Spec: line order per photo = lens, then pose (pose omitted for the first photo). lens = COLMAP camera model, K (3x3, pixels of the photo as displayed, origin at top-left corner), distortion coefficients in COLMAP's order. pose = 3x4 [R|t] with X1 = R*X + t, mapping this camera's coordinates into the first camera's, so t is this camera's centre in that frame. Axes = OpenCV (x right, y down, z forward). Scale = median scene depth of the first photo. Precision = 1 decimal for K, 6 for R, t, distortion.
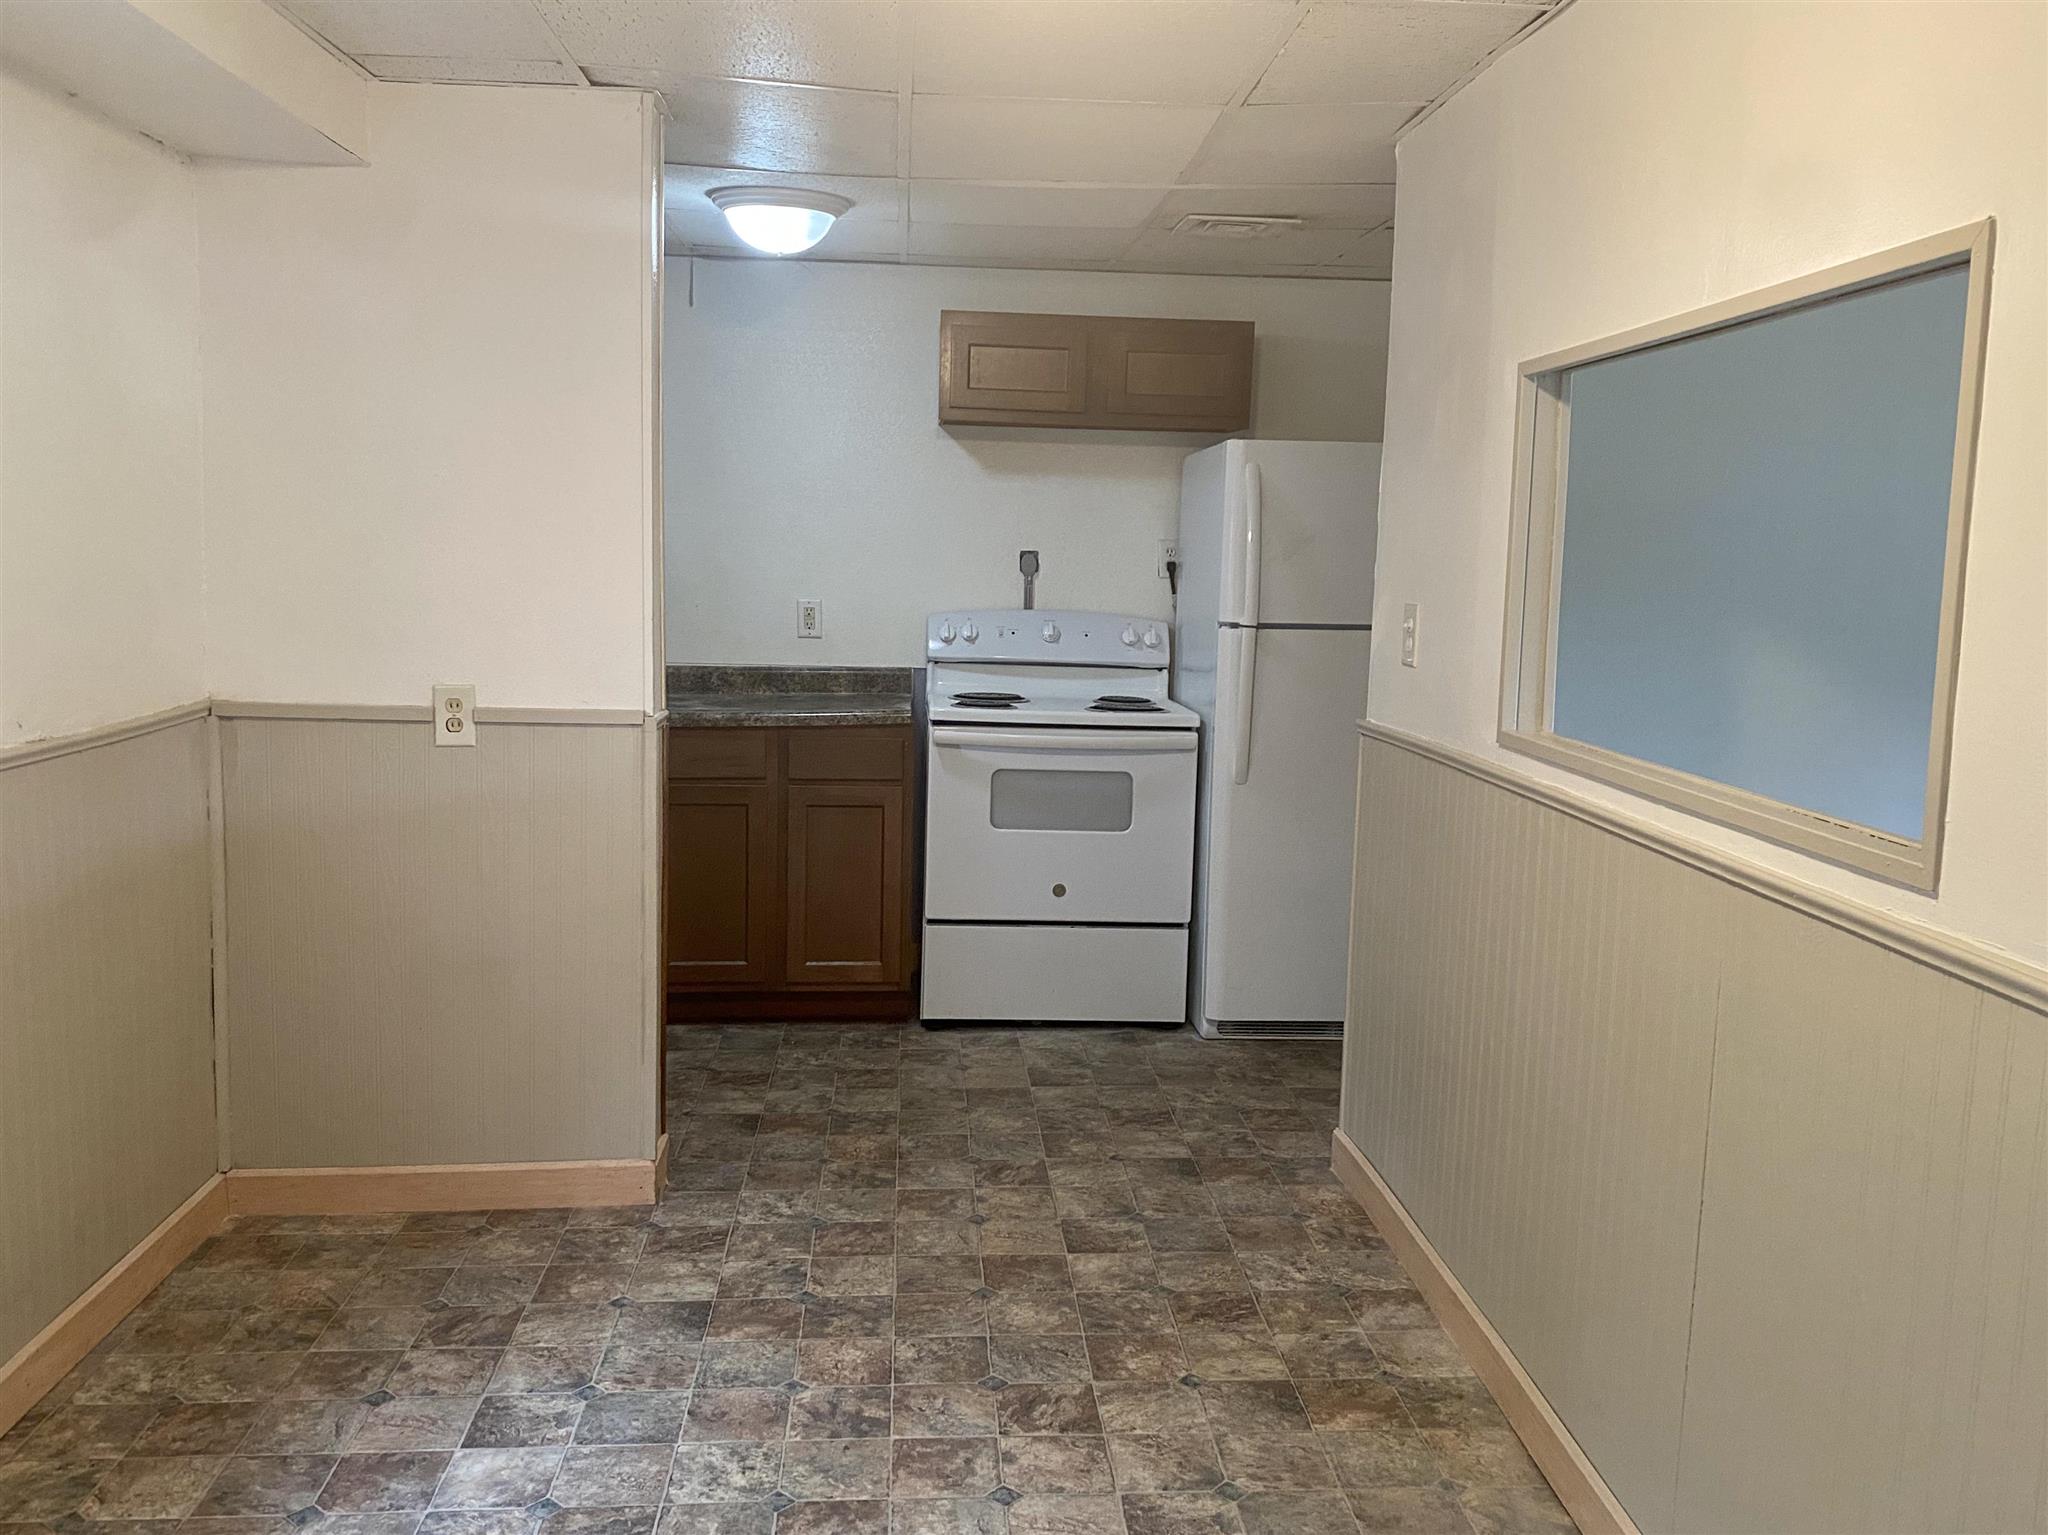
lens RADIAL K [[1560.5, 0, 1024.0], [0, 1560.5, 767.5], [0, 0, 1]] dist [0.001802, -0.000062]
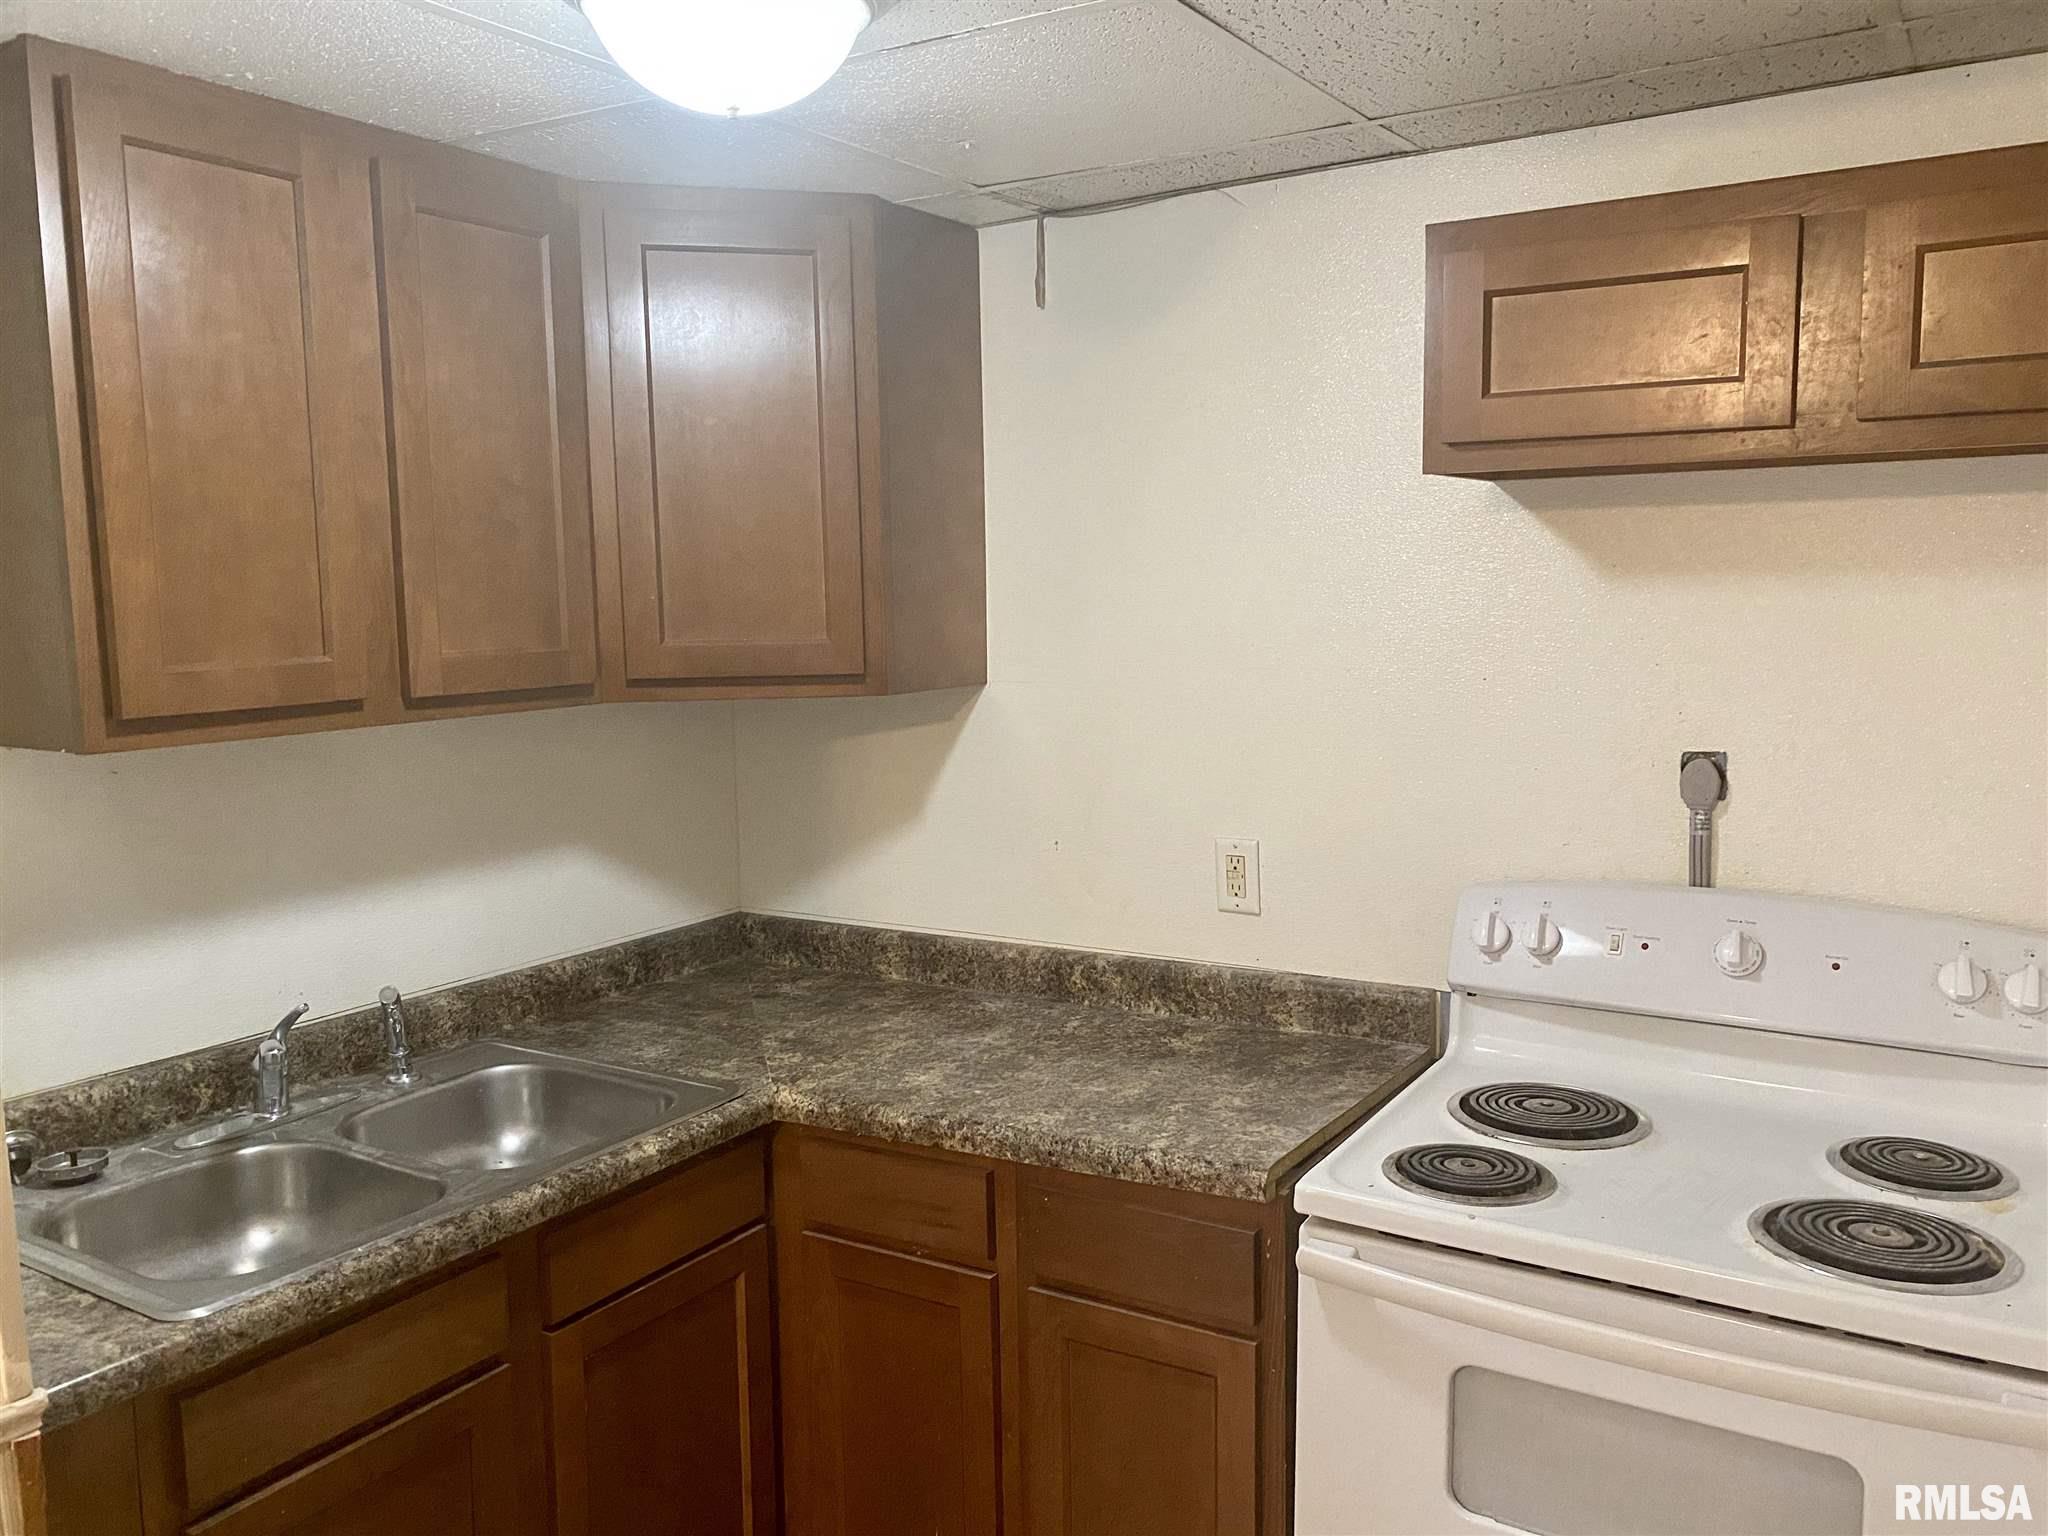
lens RADIAL K [[1560.5, 0, 1024.0], [0, 1560.5, 768.0], [0, 0, 1]] dist [0.001802, -0.000062]
pose [[0.814356, 0.028431, -0.579668, 0.102367], [-0.038438, 0.999249, -0.004990, -0.126240], [0.579091, 0.026345, 0.814837, 0.541809]]
